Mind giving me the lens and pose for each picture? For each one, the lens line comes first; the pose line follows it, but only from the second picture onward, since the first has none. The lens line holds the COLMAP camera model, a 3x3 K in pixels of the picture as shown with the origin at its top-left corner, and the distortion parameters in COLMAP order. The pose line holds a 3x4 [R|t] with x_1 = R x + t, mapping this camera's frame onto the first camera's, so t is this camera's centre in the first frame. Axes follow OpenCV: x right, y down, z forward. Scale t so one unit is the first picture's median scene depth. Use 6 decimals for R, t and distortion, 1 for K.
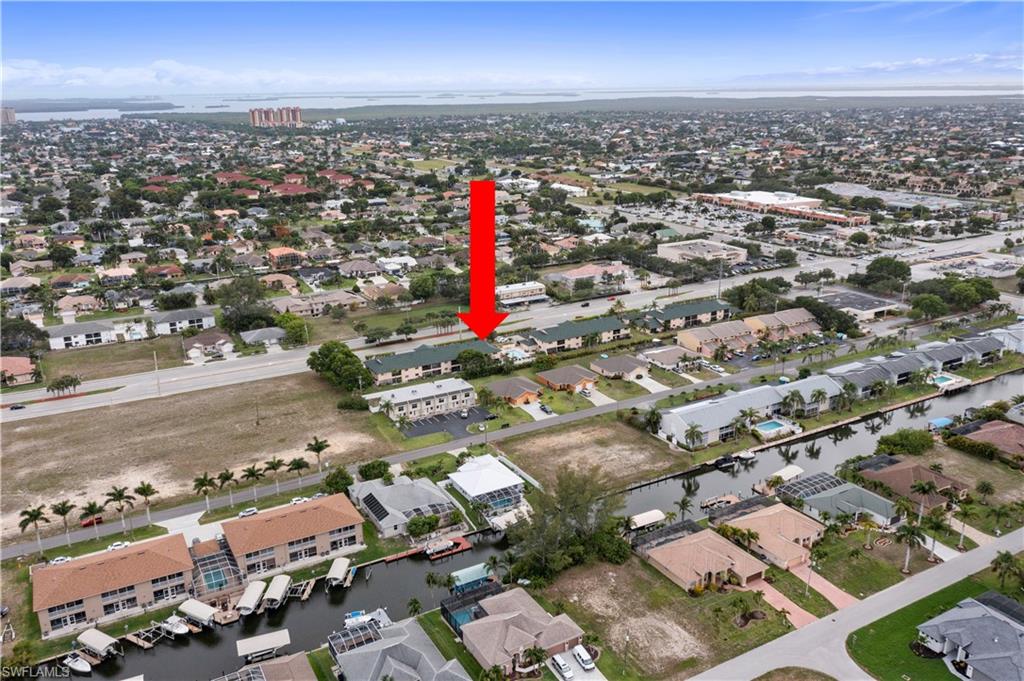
lens RADIAL K [[817.2, 0, 512.0], [0, 817.2, 340.5], [0, 0, 1]] dist [0.006195, 0.001196]
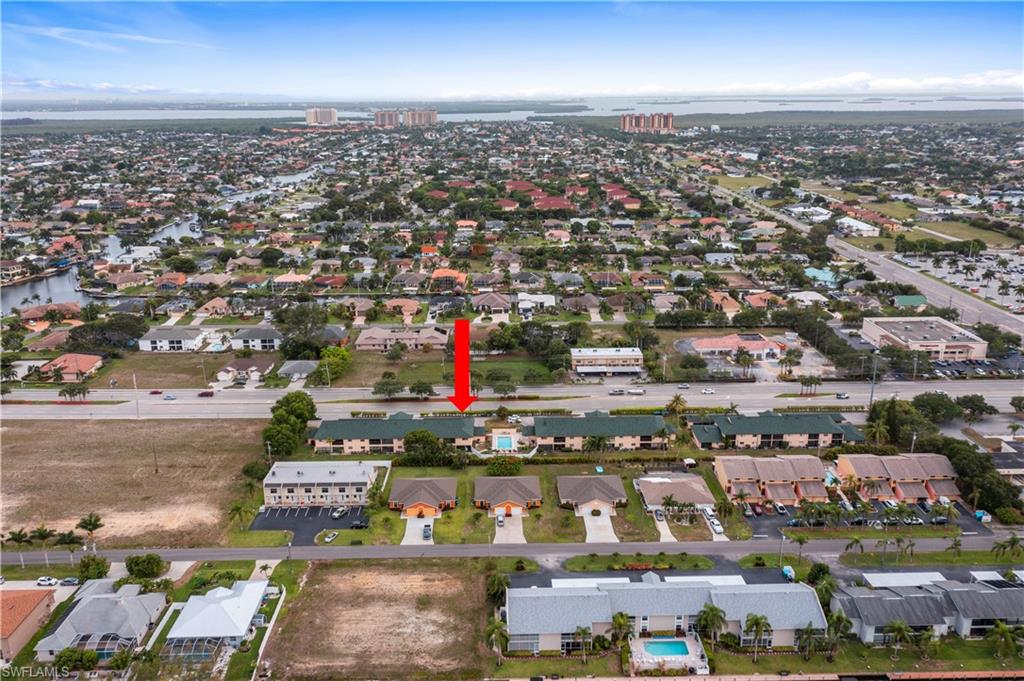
lens RADIAL K [[817.2, 0, 512.0], [0, 817.2, 340.5], [0, 0, 1]] dist [0.006195, 0.001196]
pose [[0.876531, 0.145768, -0.458743, 0.365145], [-0.146803, 0.988594, 0.033632, -0.111270], [0.458413, 0.037865, 0.887932, 0.269908]]
